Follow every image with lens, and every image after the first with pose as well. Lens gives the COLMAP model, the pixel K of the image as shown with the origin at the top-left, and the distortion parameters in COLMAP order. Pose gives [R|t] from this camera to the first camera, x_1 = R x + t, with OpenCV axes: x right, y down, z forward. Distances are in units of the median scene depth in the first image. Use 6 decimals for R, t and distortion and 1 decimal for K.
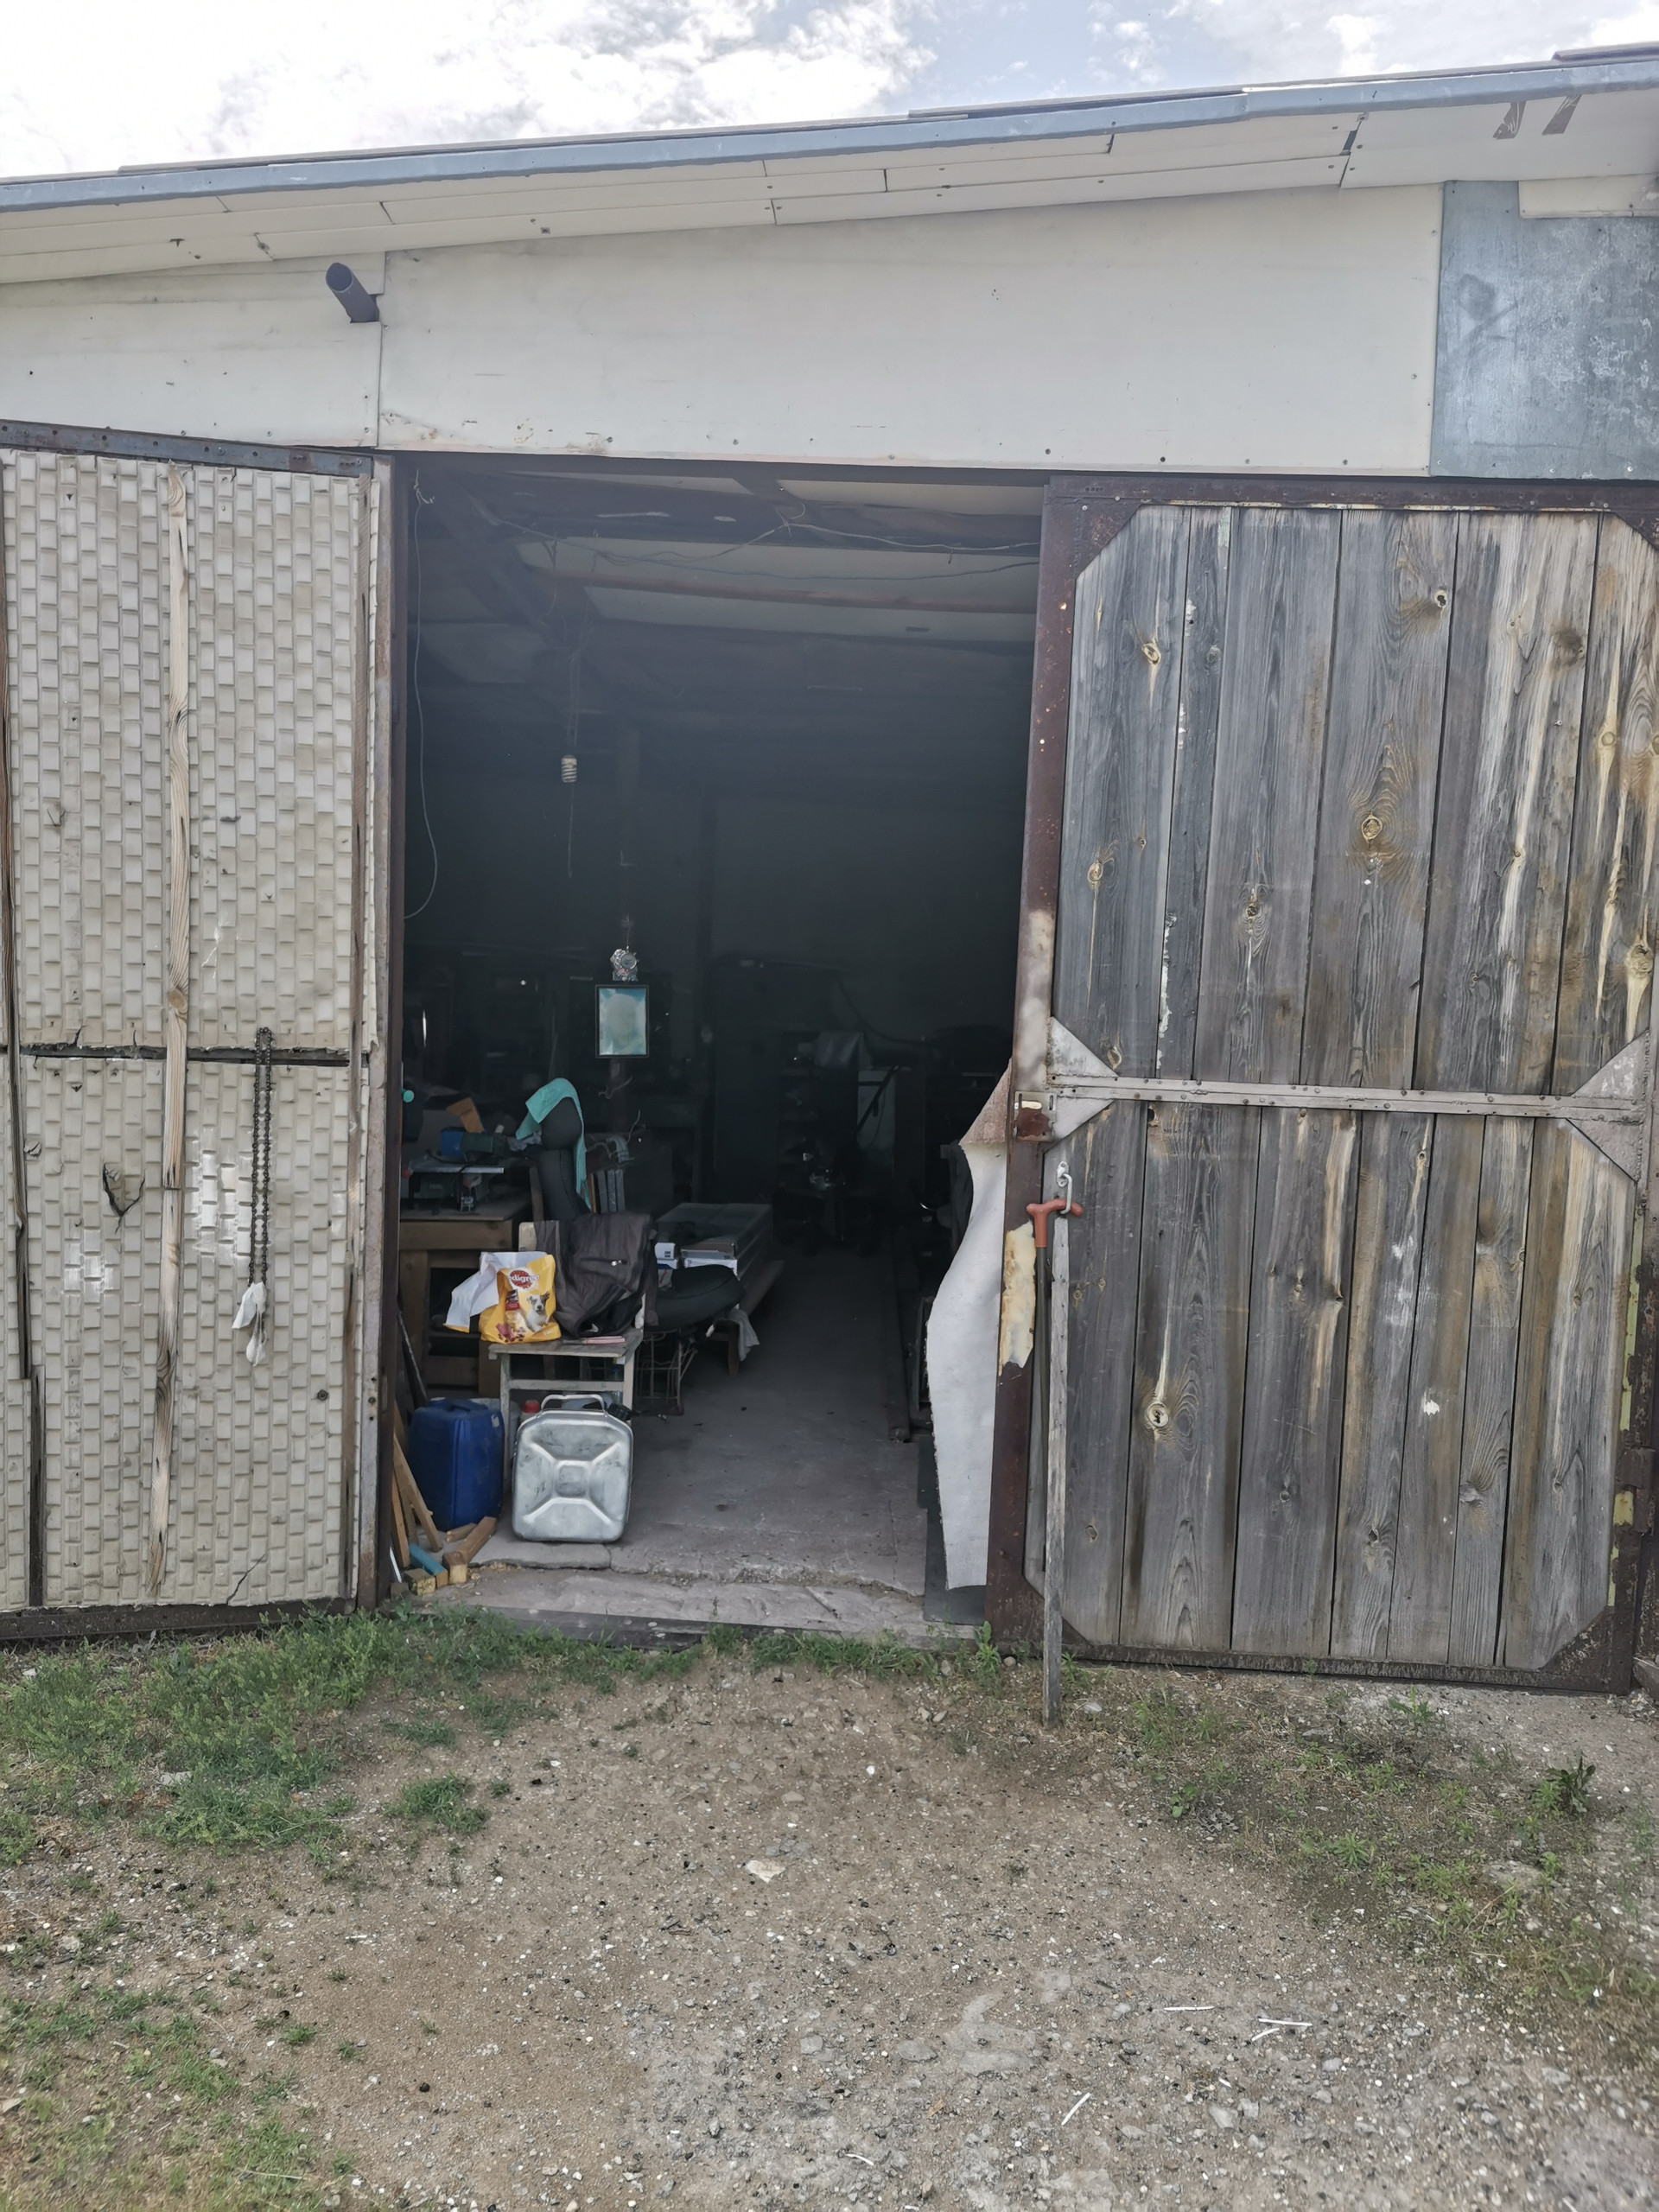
lens RADIAL K [[1633.9, 0, 829.5], [0, 1633.9, 1106.0], [0, 0, 1]] dist [0.086072, -0.113805]
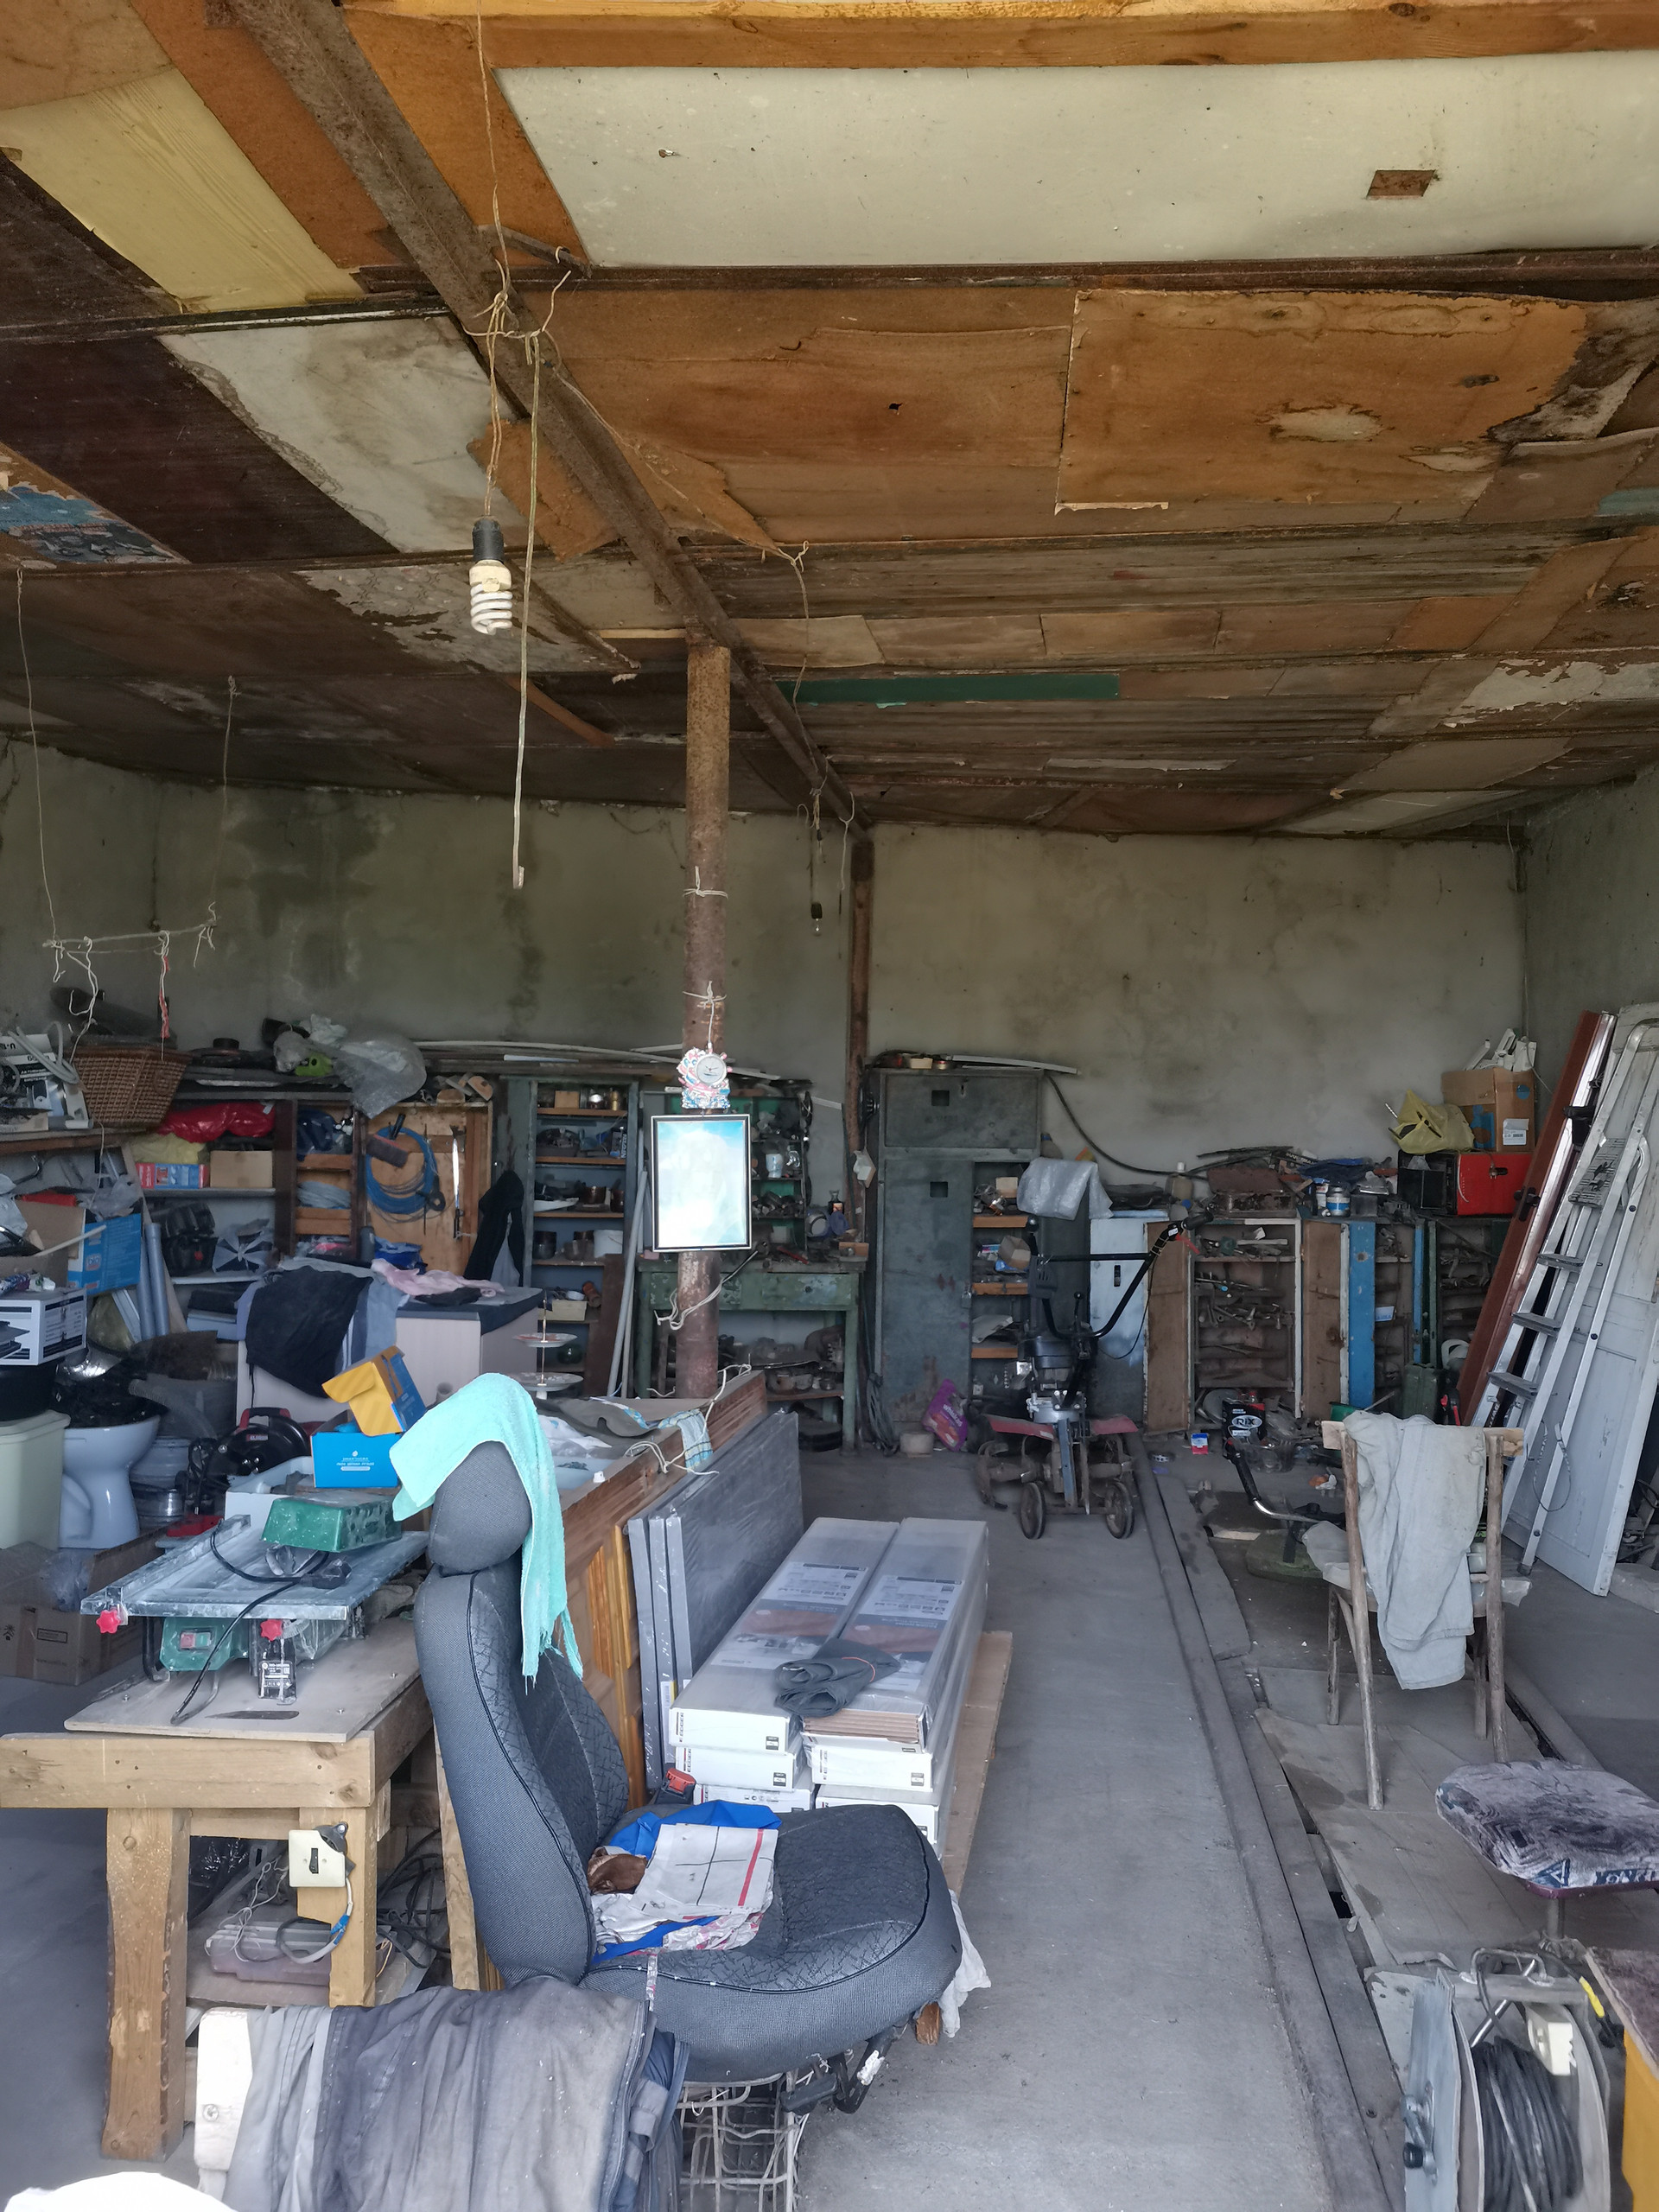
lens RADIAL K [[1633.9, 0, 829.5], [0, 1633.9, 1106.0], [0, 0, 1]] dist [0.086072, -0.113805]
pose [[0.995039, -0.017133, -0.097999, -0.023224], [0.011509, 0.998270, -0.057667, -0.032631], [0.098817, 0.056253, 0.993514, 0.339769]]
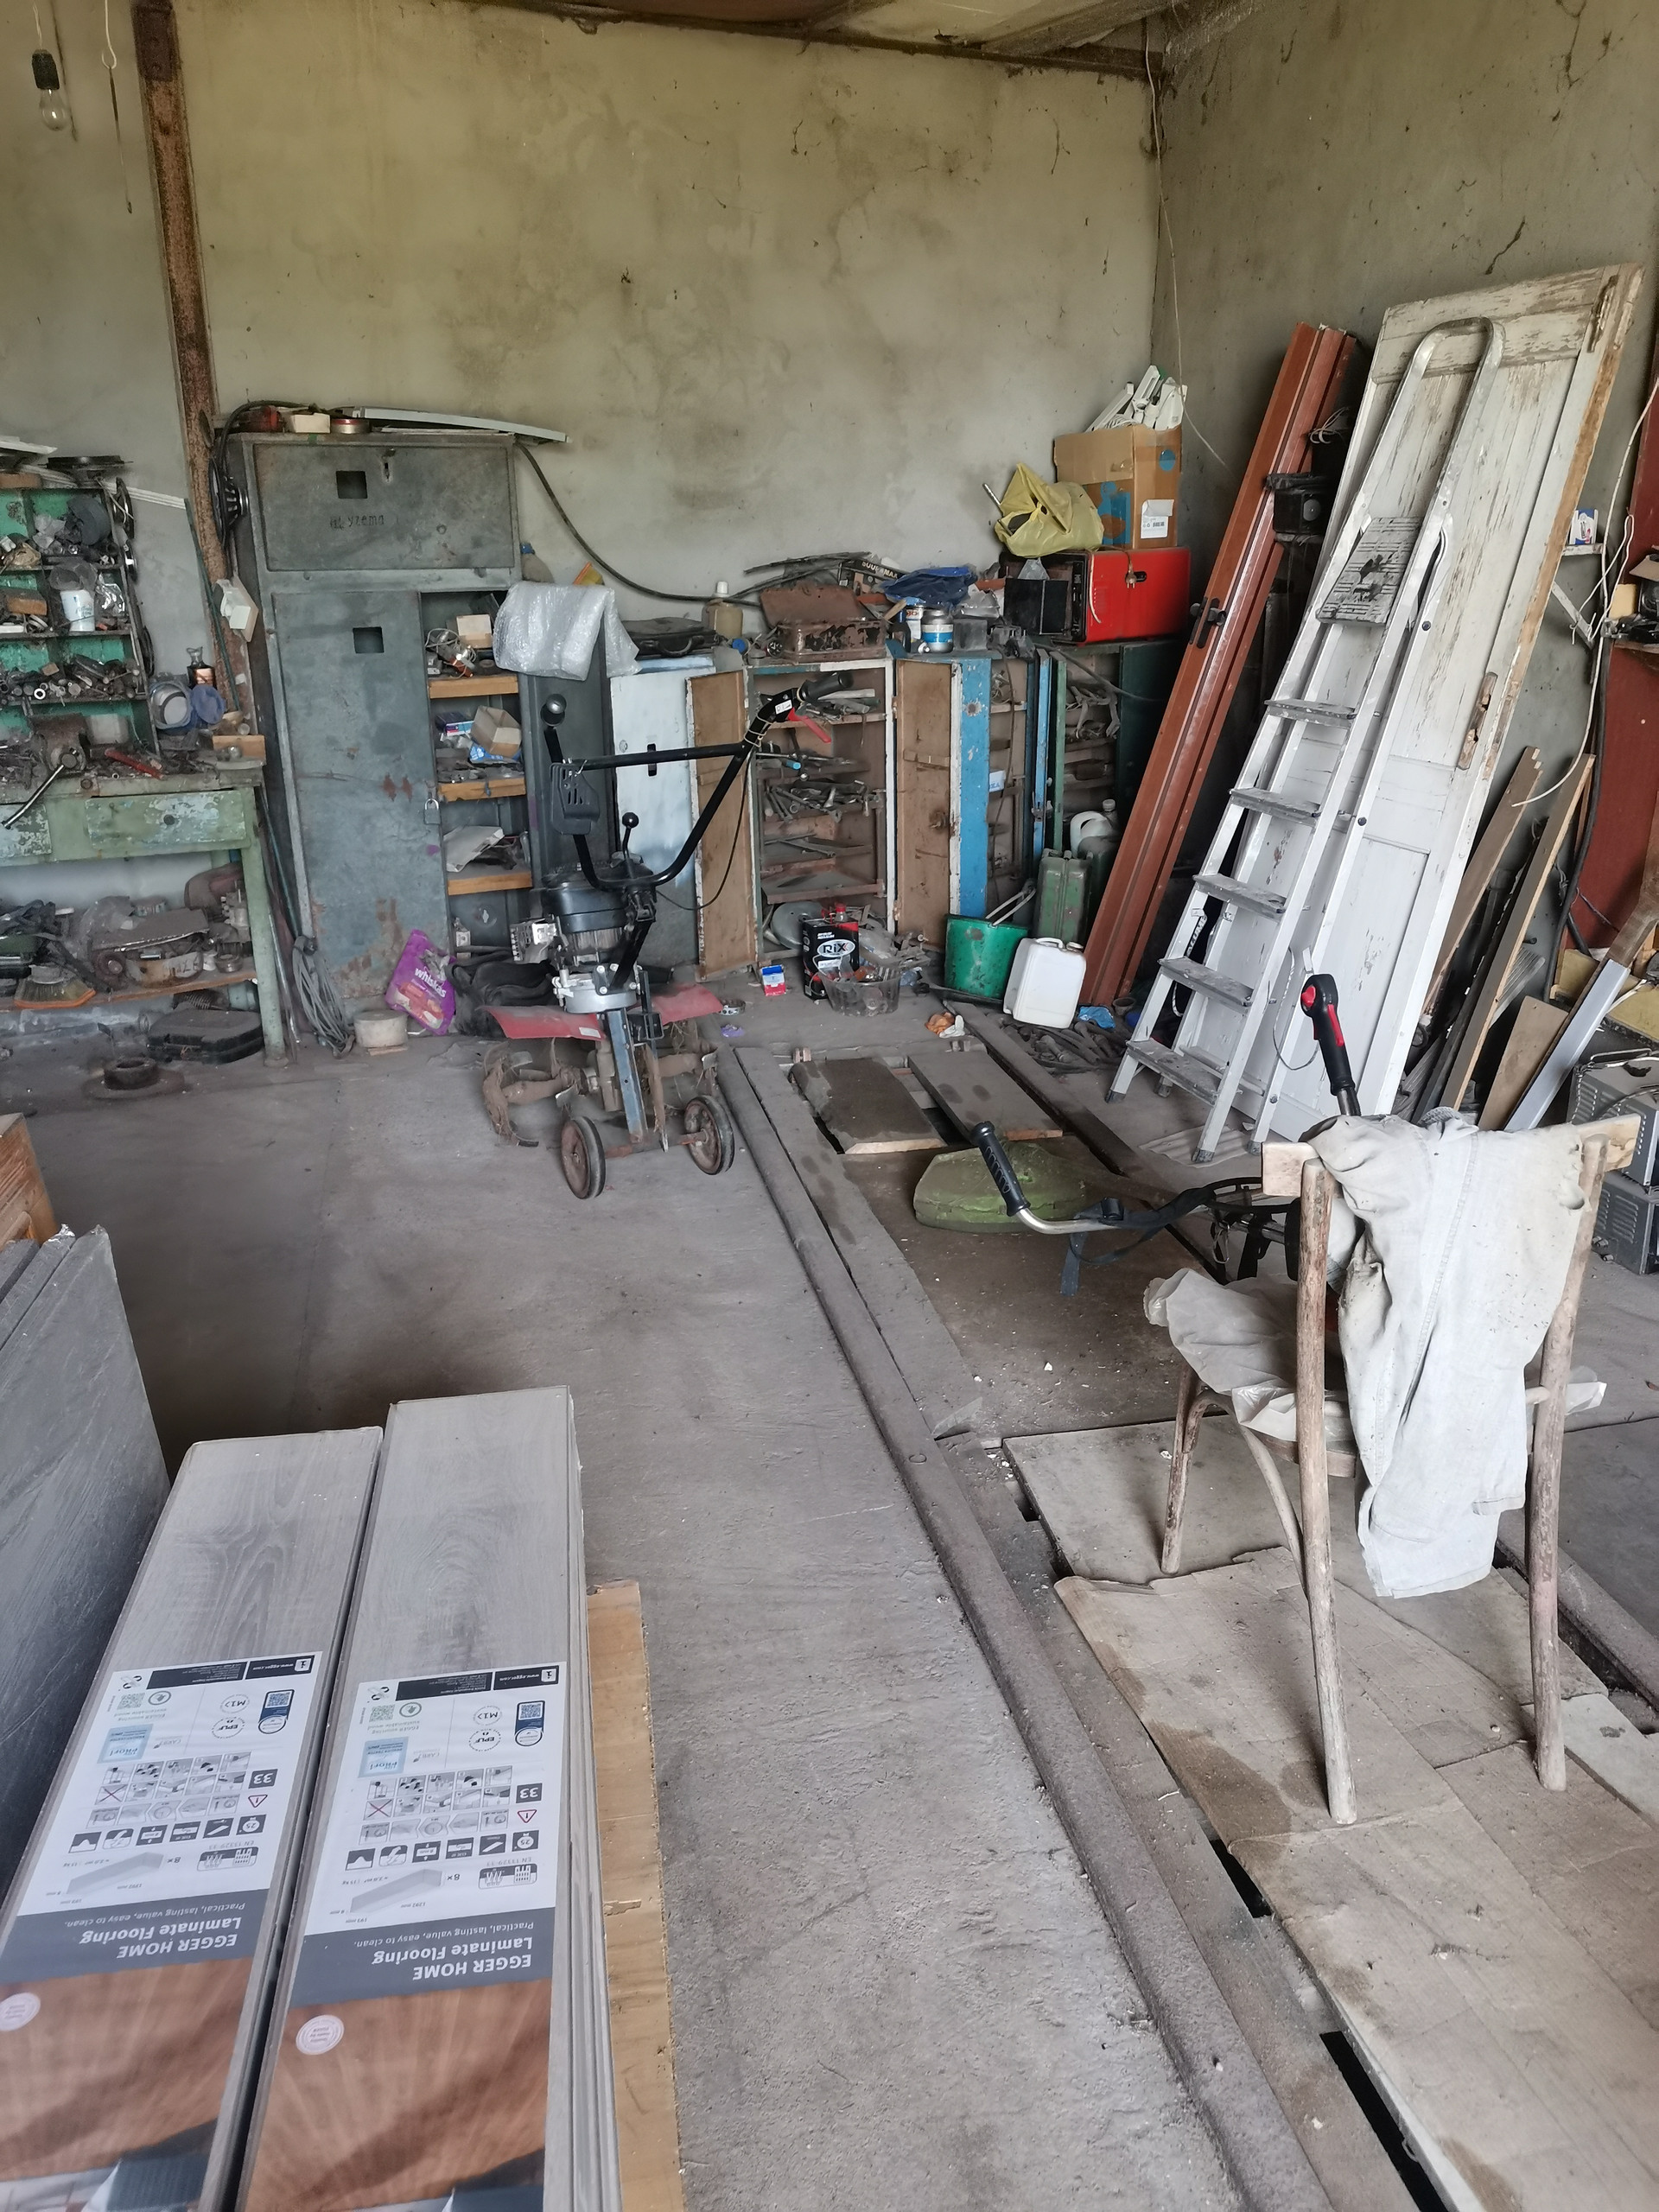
lens RADIAL K [[1633.9, 0, 829.5], [0, 1633.9, 1106.0], [0, 0, 1]] dist [0.086072, -0.113805]
pose [[0.971178, -0.119230, 0.206390, -0.032049], [0.055375, 0.955069, 0.291166, -0.039849], [-0.231833, -0.271345, 0.934144, 0.565597]]
